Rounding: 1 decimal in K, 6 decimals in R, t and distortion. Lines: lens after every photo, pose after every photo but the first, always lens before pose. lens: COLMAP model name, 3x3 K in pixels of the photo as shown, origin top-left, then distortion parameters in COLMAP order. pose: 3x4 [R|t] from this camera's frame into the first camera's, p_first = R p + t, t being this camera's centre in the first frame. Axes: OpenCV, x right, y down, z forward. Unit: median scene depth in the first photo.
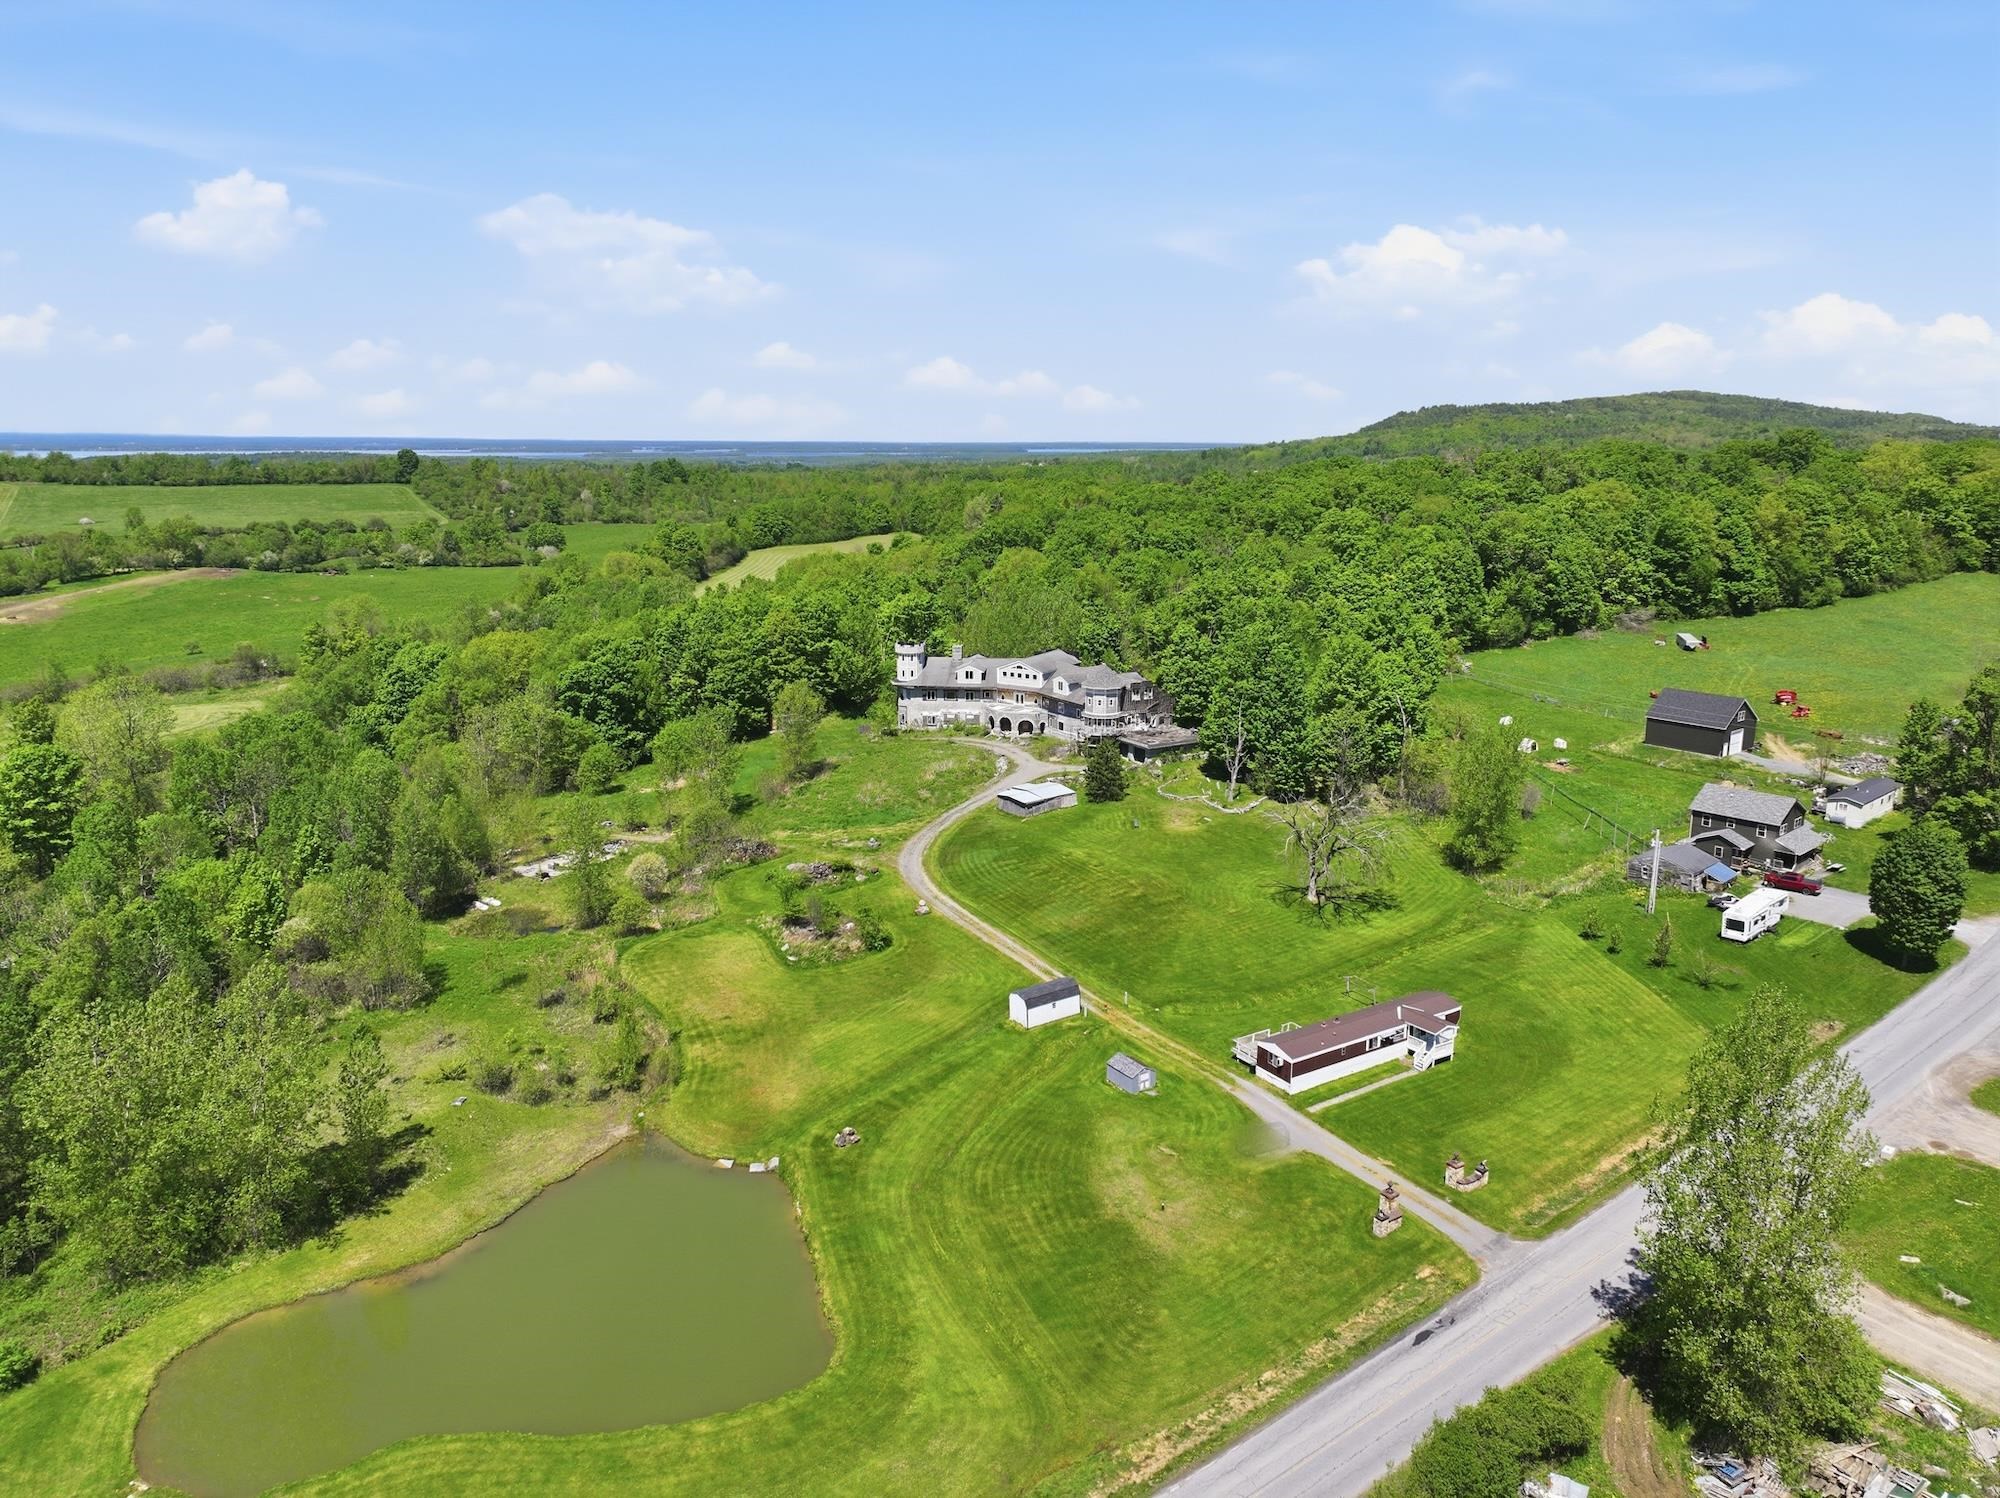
lens RADIAL K [[1390.7, 0, 1000.0], [0, 1390.7, 749.0], [0, 0, 1]] dist [0.003475, 0.000230]
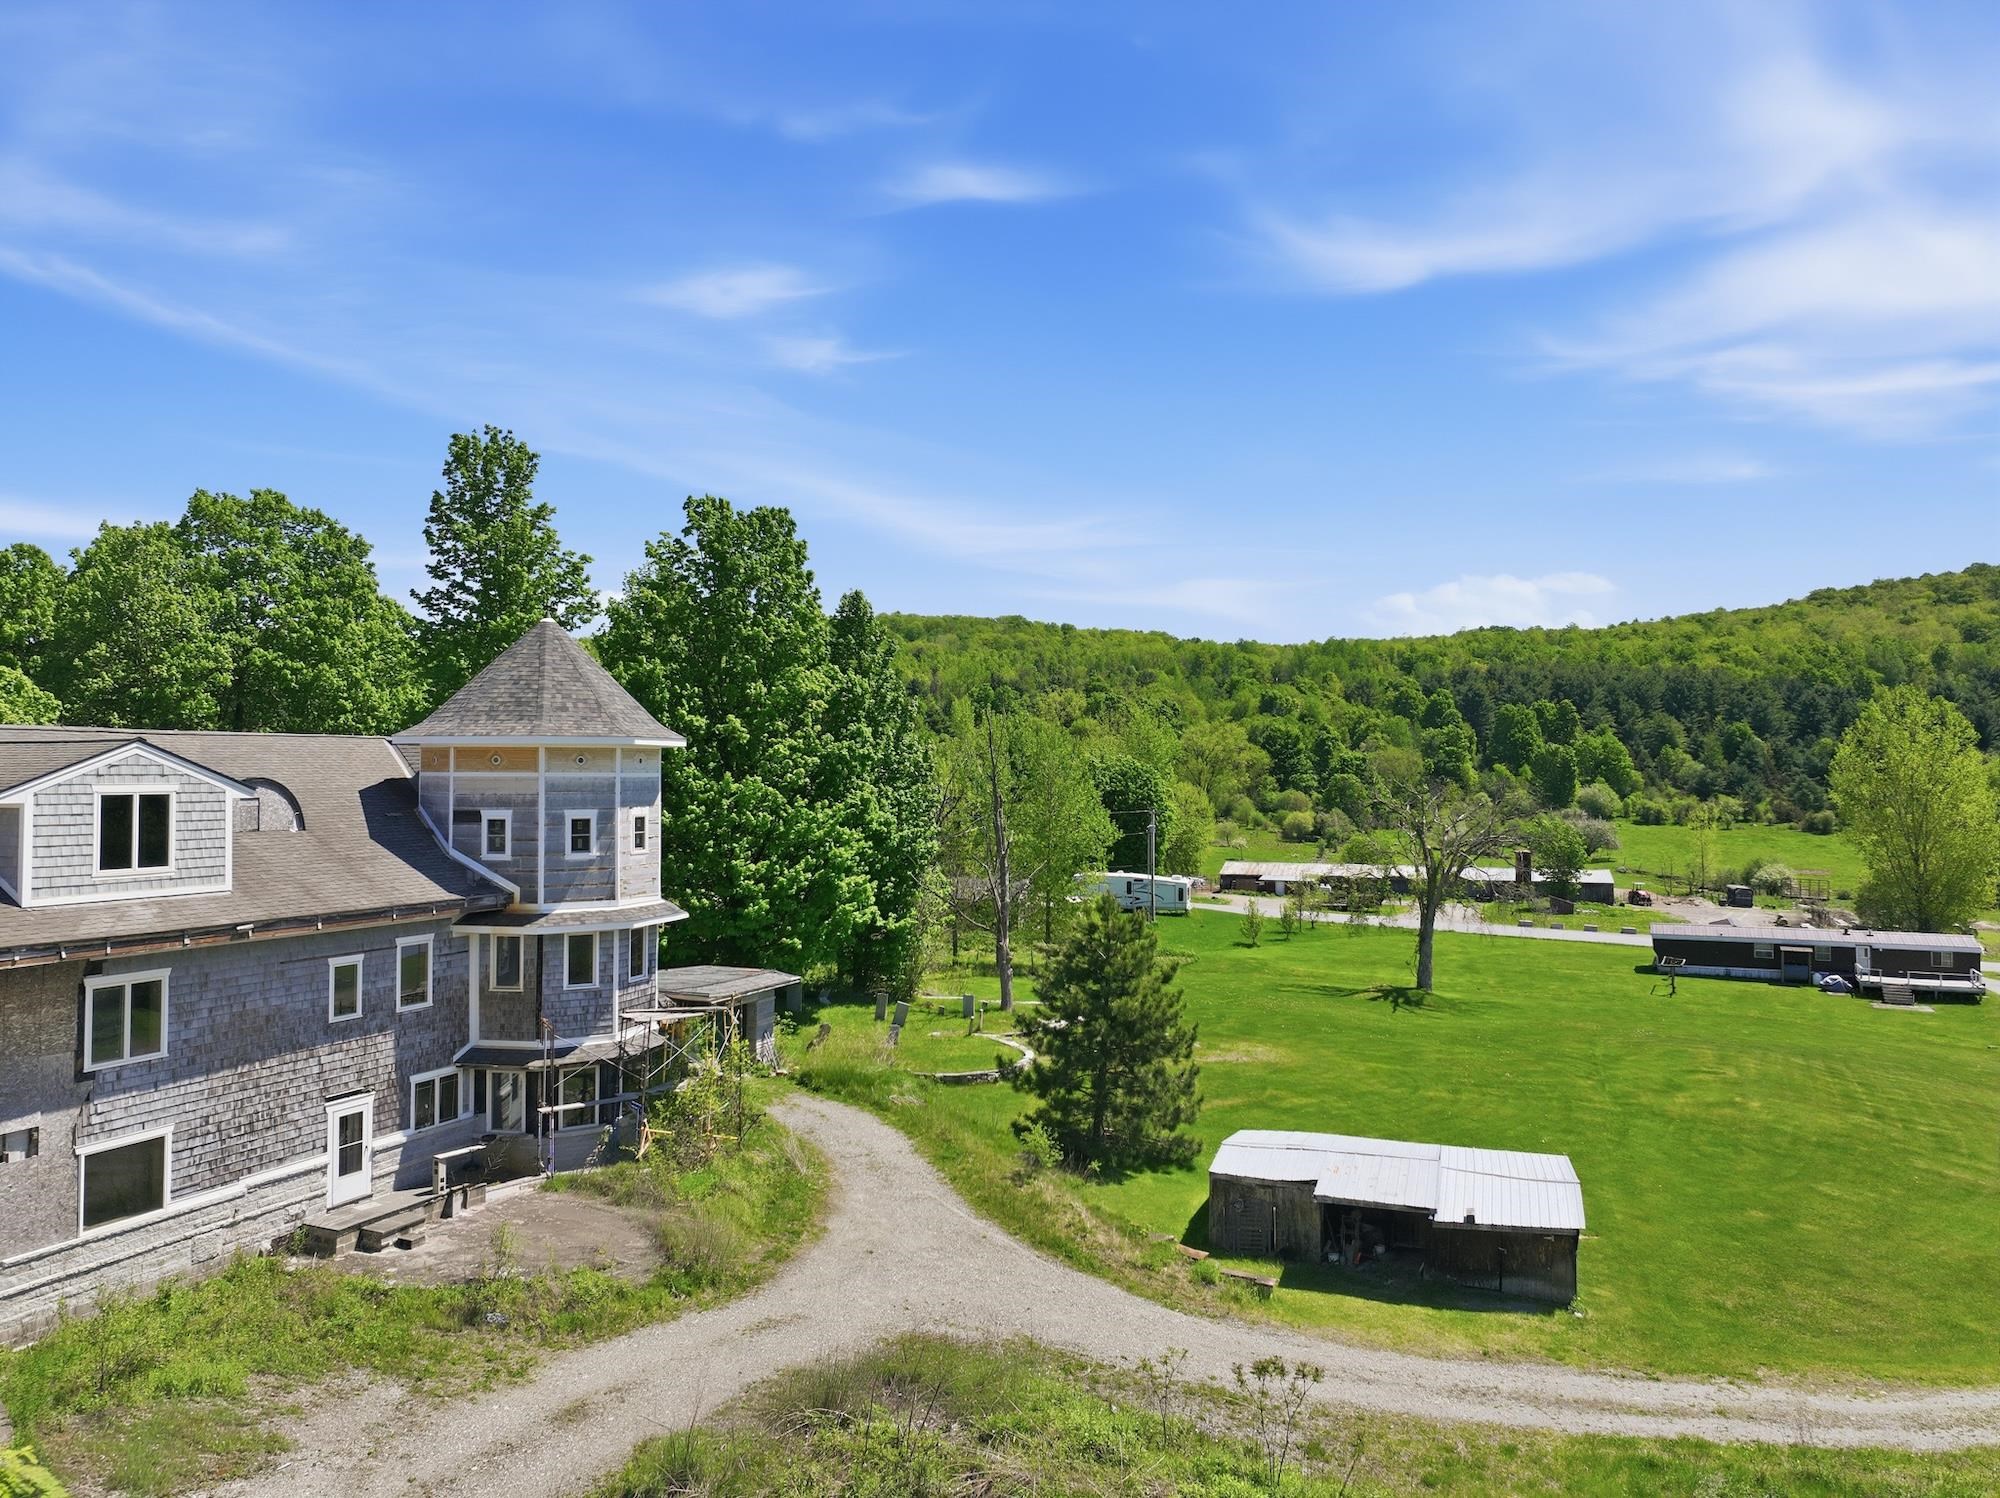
lens RADIAL K [[1405.1, 0, 1004.9], [0, 1405.1, 742.9], [0, 0, 1]] dist [-0.001702, 0.013344]
pose [[-0.561171, 0.014822, 0.827567, -0.092629], [0.178950, 0.978365, 0.103822, -0.049883], [-0.808124, 0.206355, -0.551682, 0.967055]]
